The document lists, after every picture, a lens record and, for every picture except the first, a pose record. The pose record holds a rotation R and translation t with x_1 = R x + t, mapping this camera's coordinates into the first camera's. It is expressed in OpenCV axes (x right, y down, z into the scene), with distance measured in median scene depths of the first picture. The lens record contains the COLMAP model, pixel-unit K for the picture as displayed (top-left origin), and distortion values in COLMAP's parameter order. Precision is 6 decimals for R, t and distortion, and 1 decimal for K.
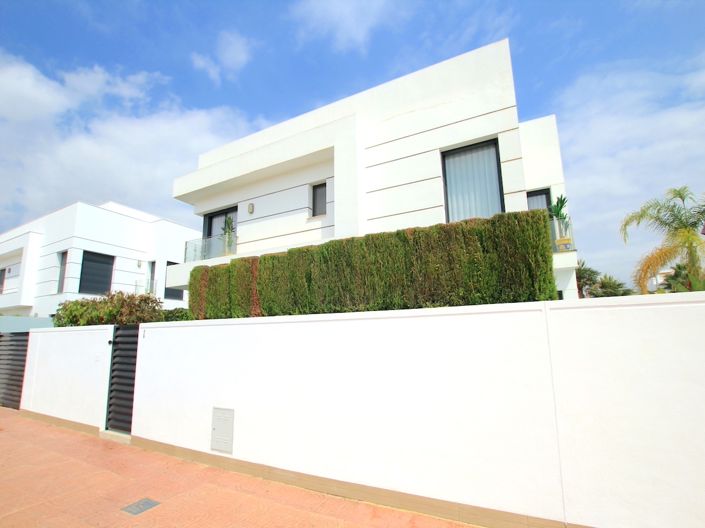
lens RADIAL K [[324.6, 0, 357.3], [0, 324.6, 262.6], [0, 0, 1]] dist [-0.030327, 0.000066]
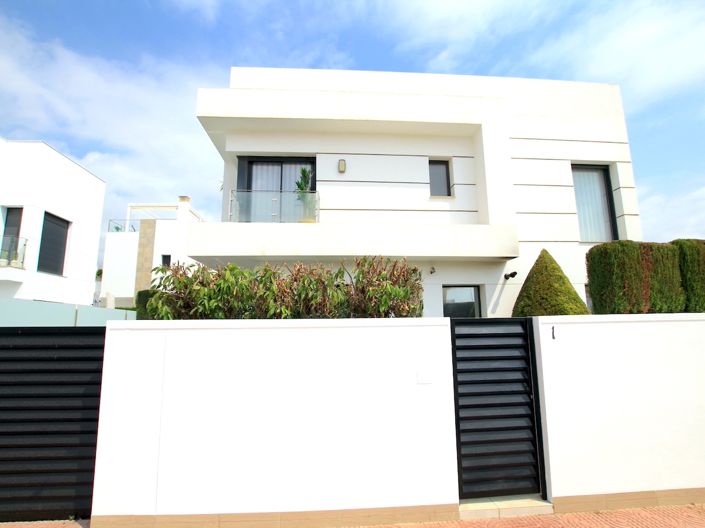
lens RADIAL K [[324.6, 0, 357.3], [0, 324.6, 262.6], [0, 0, 1]] dist [-0.030327, 0.000066]
pose [[0.866156, 0.112981, 0.486835, -0.726984], [-0.117476, 0.992845, -0.021405, 0.078426], [-0.485770, -0.038652, 0.873232, 0.349633]]
